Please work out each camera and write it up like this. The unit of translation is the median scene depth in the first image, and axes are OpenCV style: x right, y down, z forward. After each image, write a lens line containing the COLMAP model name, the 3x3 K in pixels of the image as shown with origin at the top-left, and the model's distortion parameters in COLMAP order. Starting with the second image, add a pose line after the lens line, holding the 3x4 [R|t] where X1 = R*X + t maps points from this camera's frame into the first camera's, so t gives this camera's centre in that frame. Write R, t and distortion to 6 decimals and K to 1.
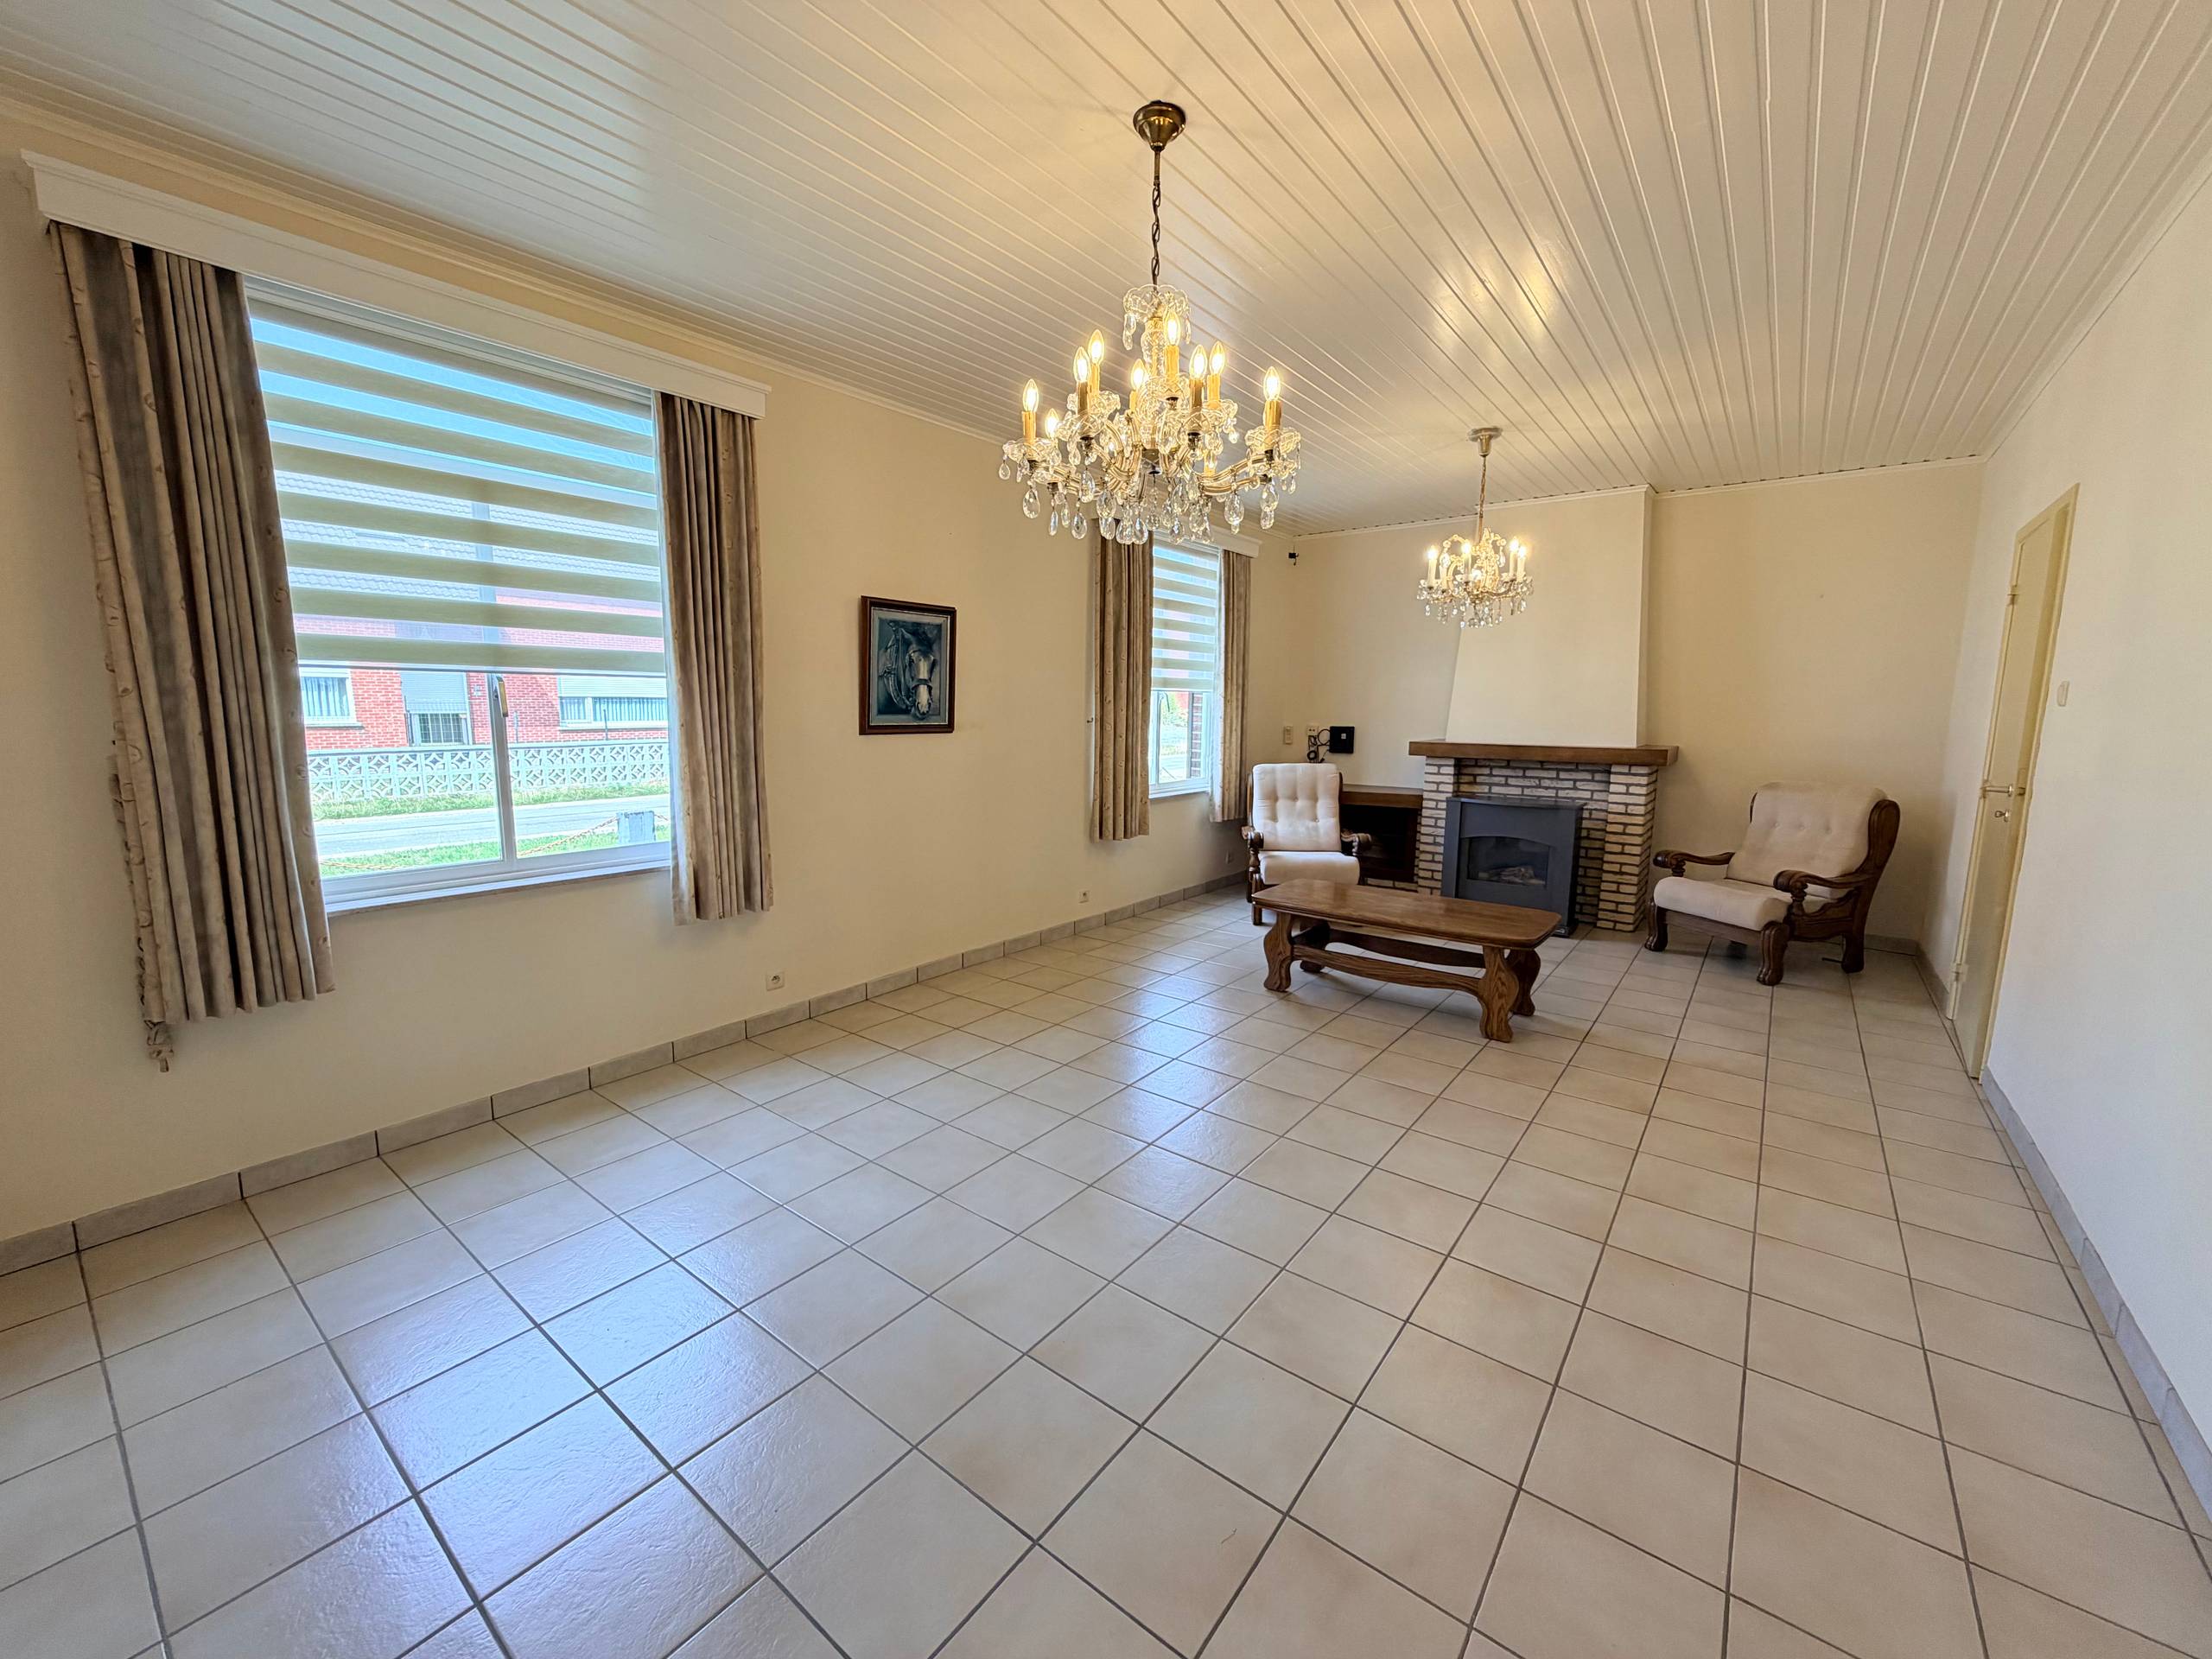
lens RADIAL K [[885.5, 0, 1098.0], [0, 885.5, 831.6], [0, 0, 1]] dist [-0.004739, 0.001463]
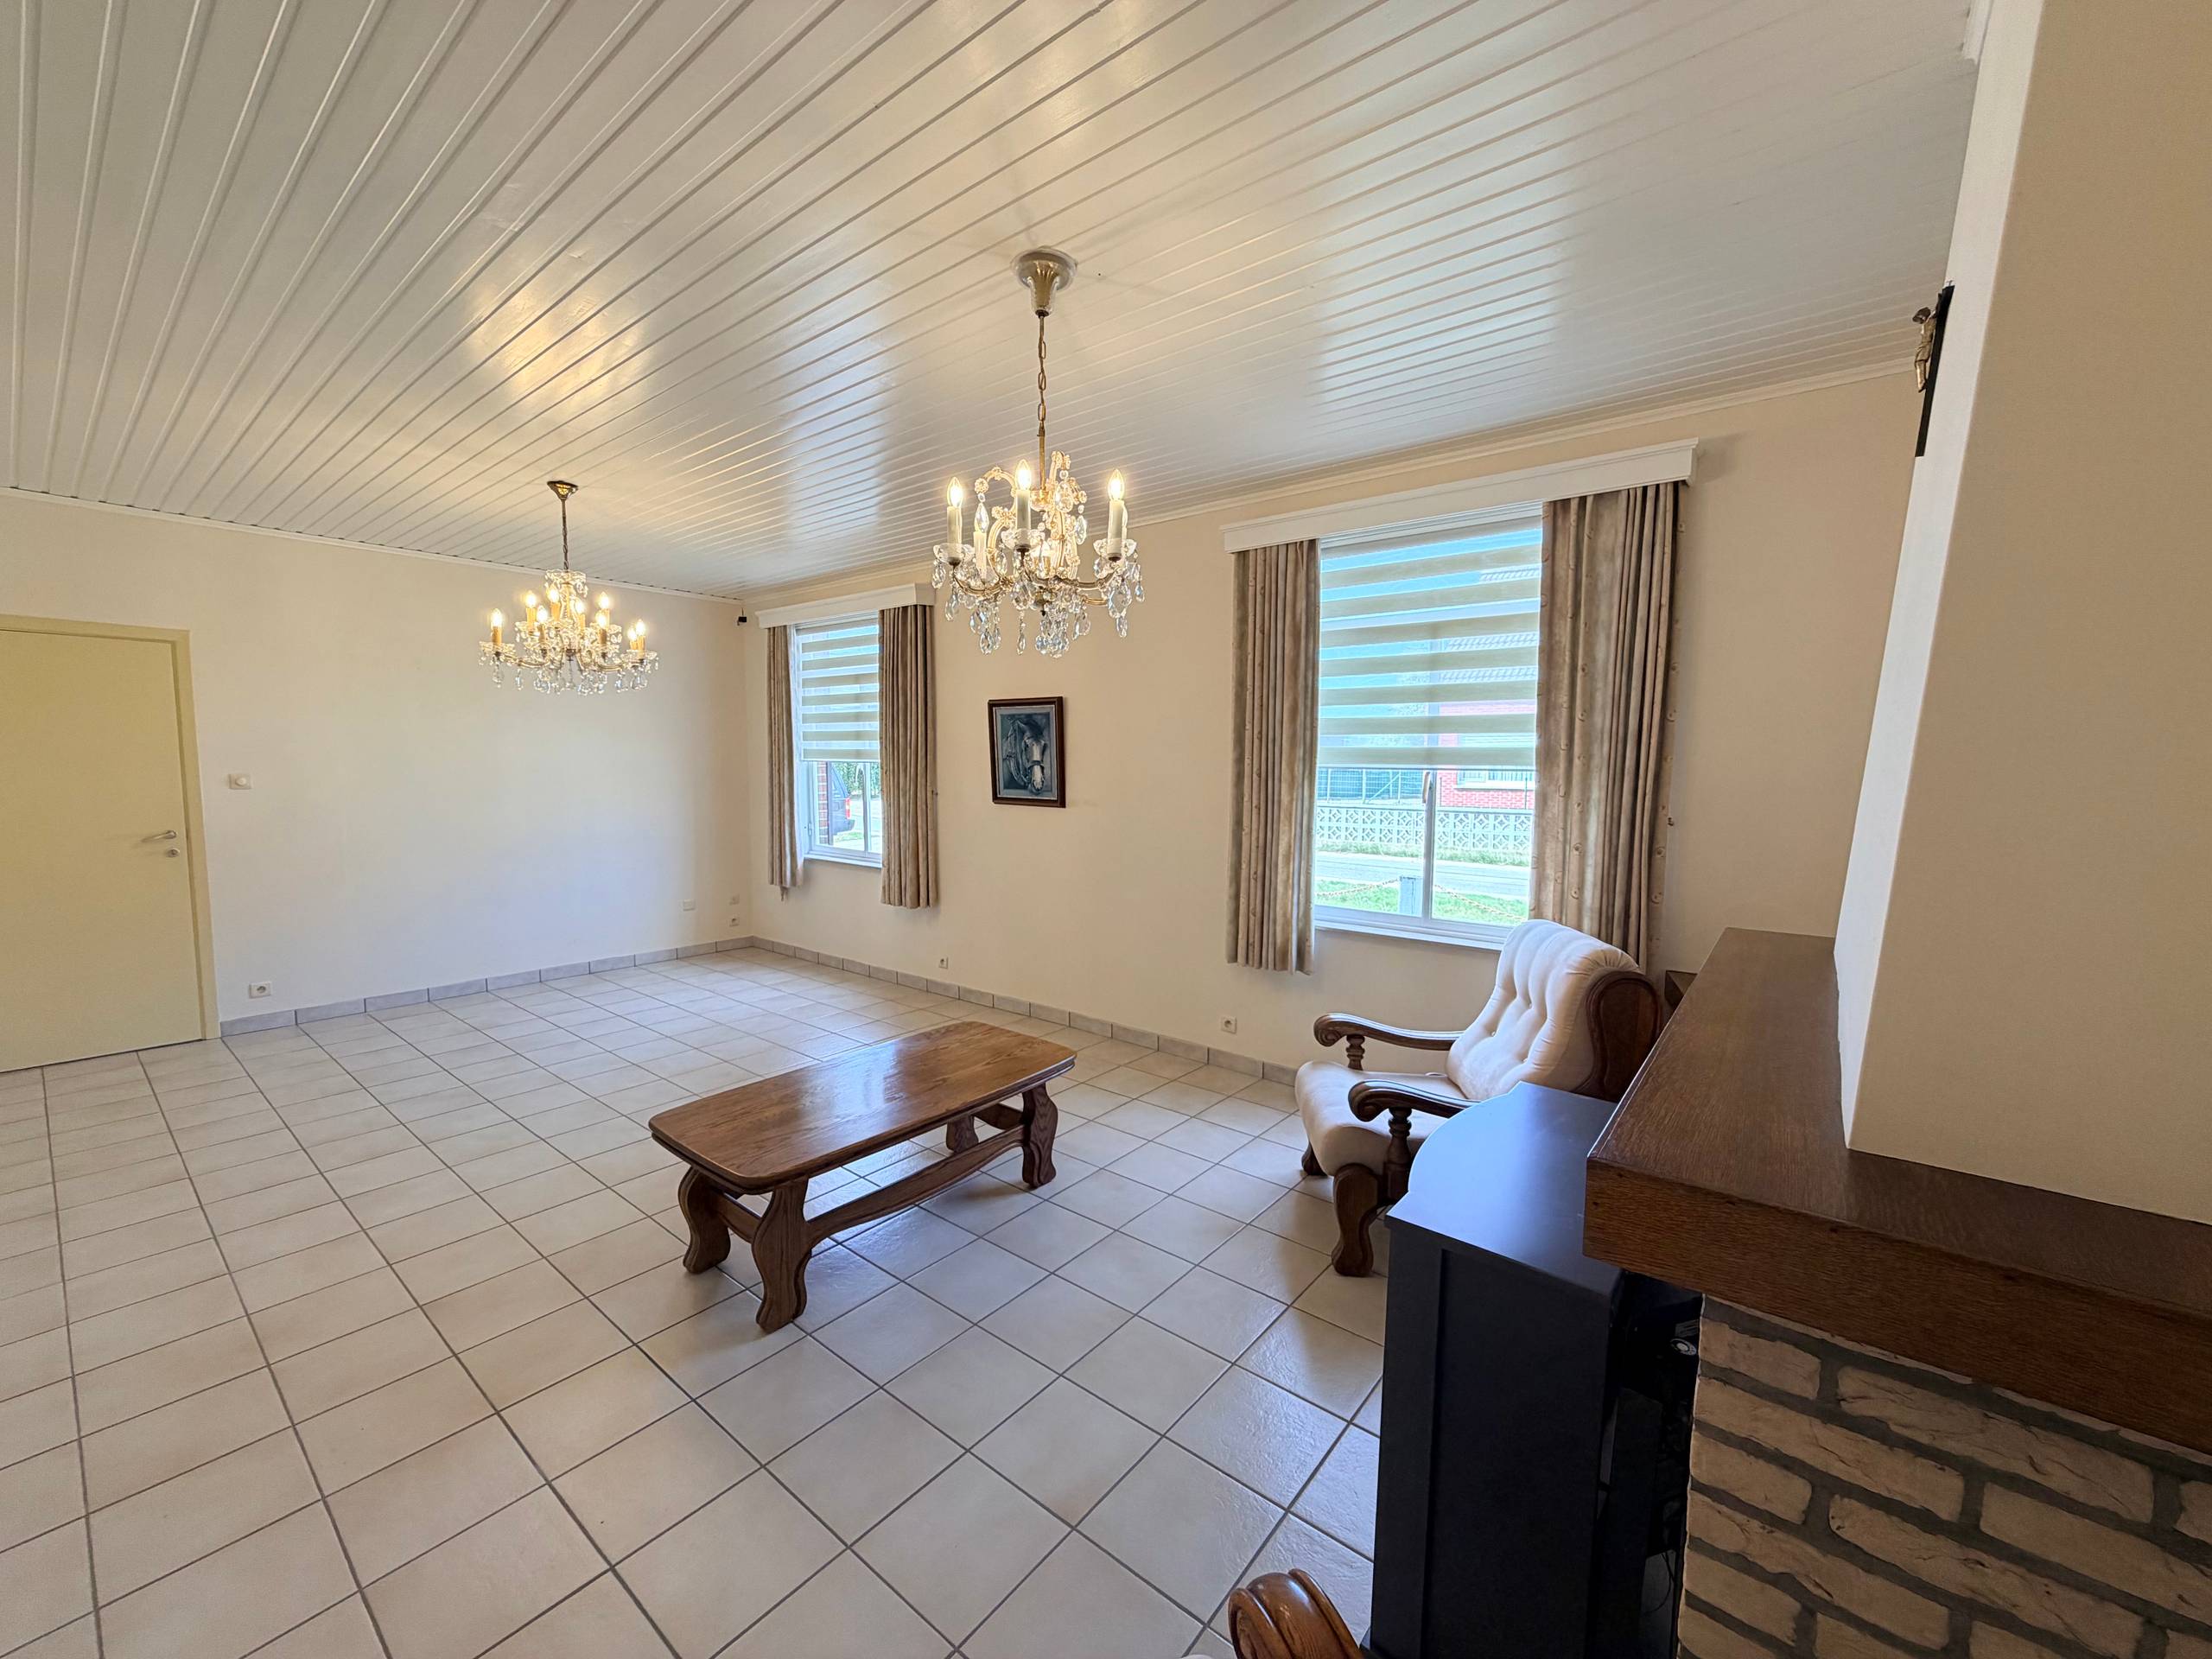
lens RADIAL K [[885.5, 0, 1099.4], [0, 885.5, 832.8], [0, 0, 1]] dist [-0.004739, 0.001463]
pose [[-0.024120, 0.080474, -0.996465, 0.998656], [-0.147465, 0.985565, 0.083163, -0.190671], [0.988773, 0.148950, -0.011905, 1.127814]]
